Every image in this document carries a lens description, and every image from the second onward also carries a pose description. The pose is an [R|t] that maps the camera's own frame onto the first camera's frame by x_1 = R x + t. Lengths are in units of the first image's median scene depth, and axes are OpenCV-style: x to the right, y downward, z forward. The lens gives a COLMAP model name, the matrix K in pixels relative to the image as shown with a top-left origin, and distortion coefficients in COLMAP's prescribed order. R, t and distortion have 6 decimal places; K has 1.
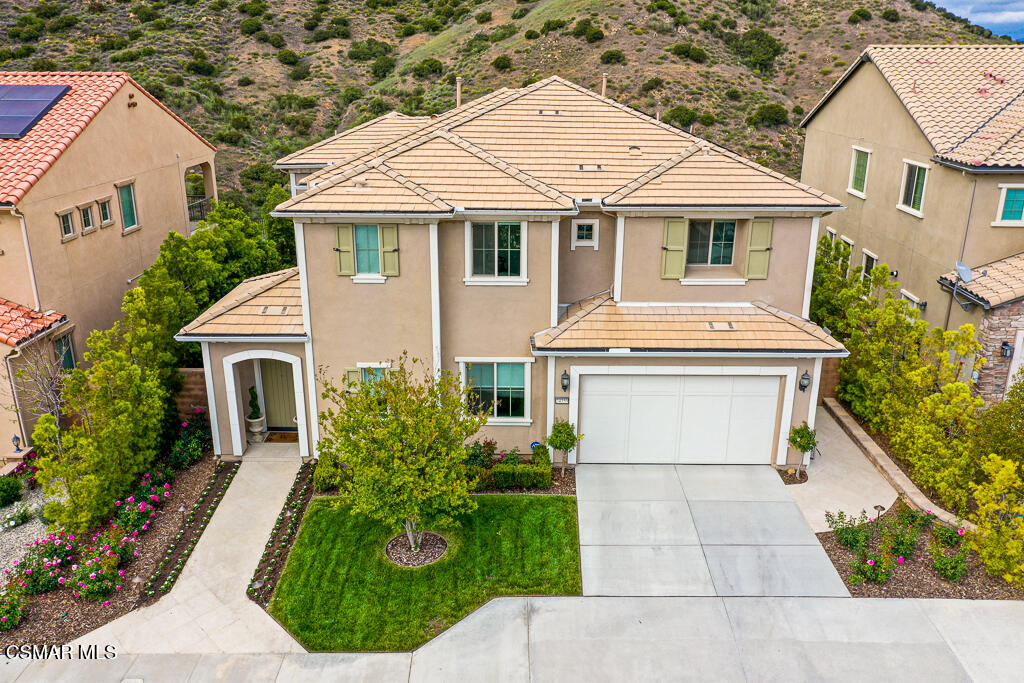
lens RADIAL K [[809.1, 0, 513.8], [0, 809.1, 341.9], [0, 0, 1]] dist [0.007324, -0.006897]
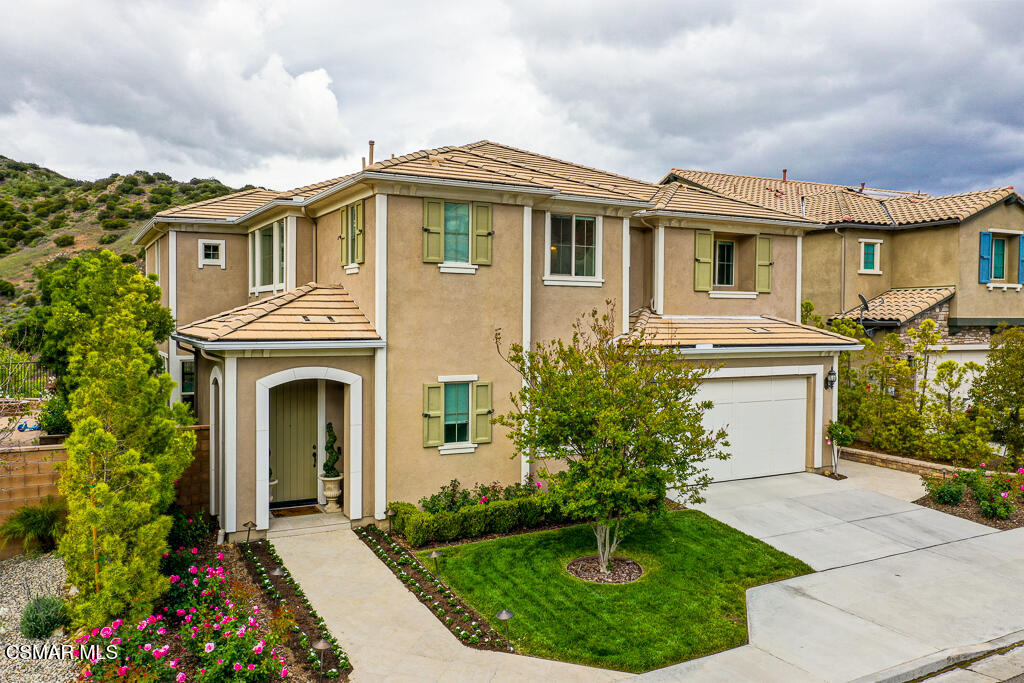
lens RADIAL K [[809.1, 0, 513.6], [0, 809.1, 337.9], [0, 0, 1]] dist [0.007324, -0.006897]
pose [[0.870654, -0.007931, 0.491832, -0.525658], [0.153088, 0.954583, -0.255608, 0.206660], [-0.467467, 0.297840, 0.832326, 0.296281]]
